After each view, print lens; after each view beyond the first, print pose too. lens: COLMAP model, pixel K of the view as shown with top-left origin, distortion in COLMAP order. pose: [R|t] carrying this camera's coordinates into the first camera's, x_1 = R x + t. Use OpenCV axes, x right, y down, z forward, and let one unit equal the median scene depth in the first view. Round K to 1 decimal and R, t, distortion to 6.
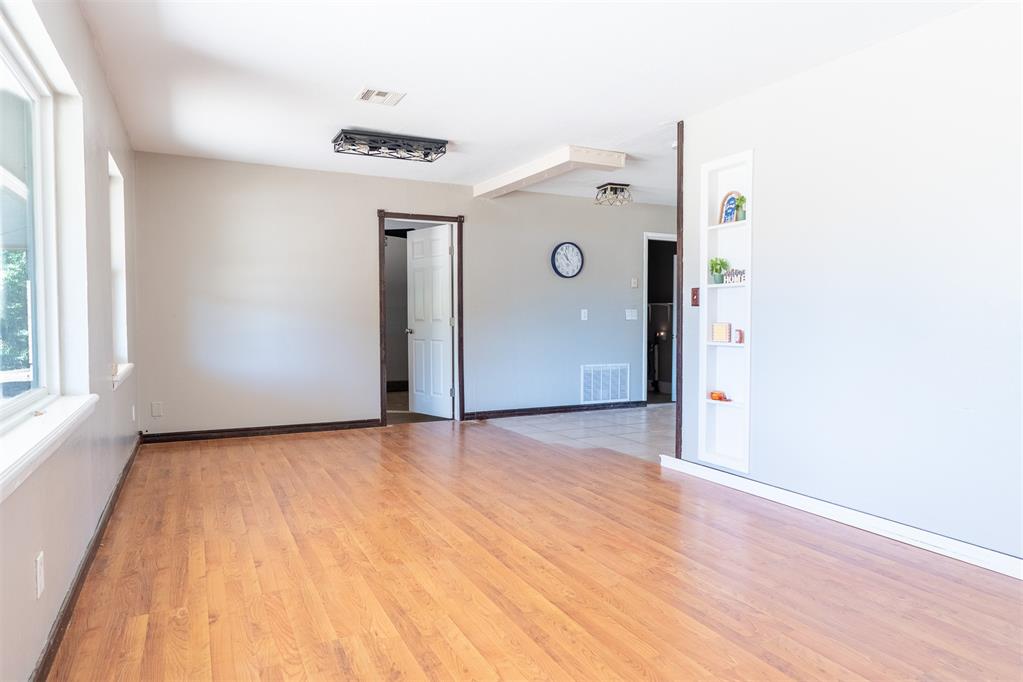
lens RADIAL K [[636.8, 0, 514.0], [0, 636.8, 345.5], [0, 0, 1]] dist [0.001052, -0.003190]
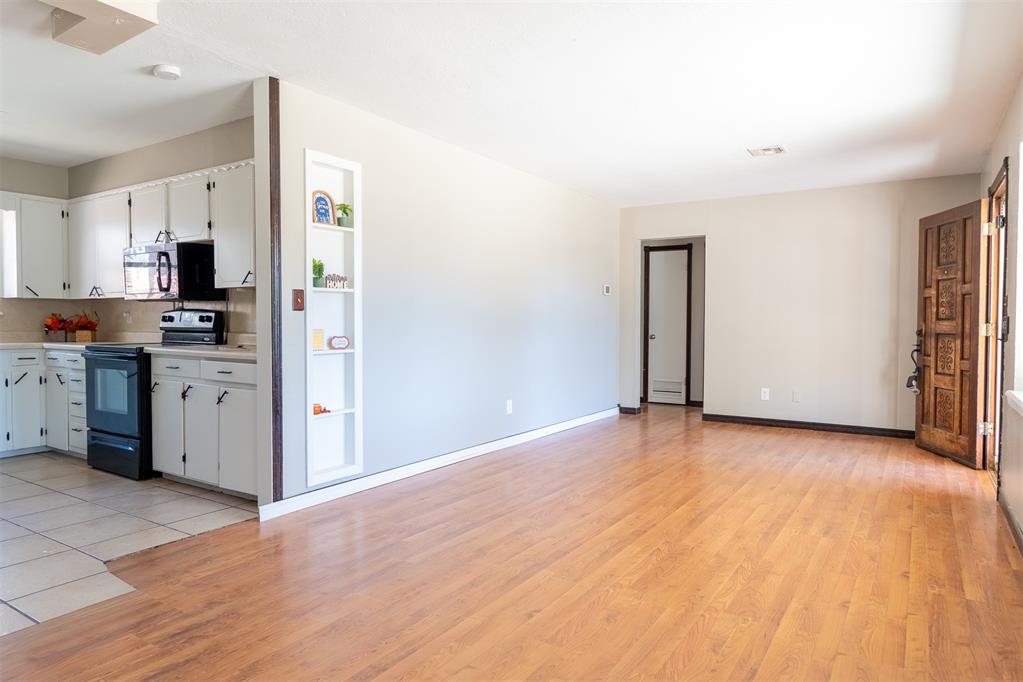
lens RADIAL K [[636.8, 0, 516.3], [0, 636.8, 339.4], [0, 0, 1]] dist [0.001052, -0.003190]
pose [[-0.510510, -0.027372, 0.859436, -0.869312], [0.035829, 0.997948, 0.053066, -0.084813], [-0.859125, 0.057883, -0.508481, 1.722901]]
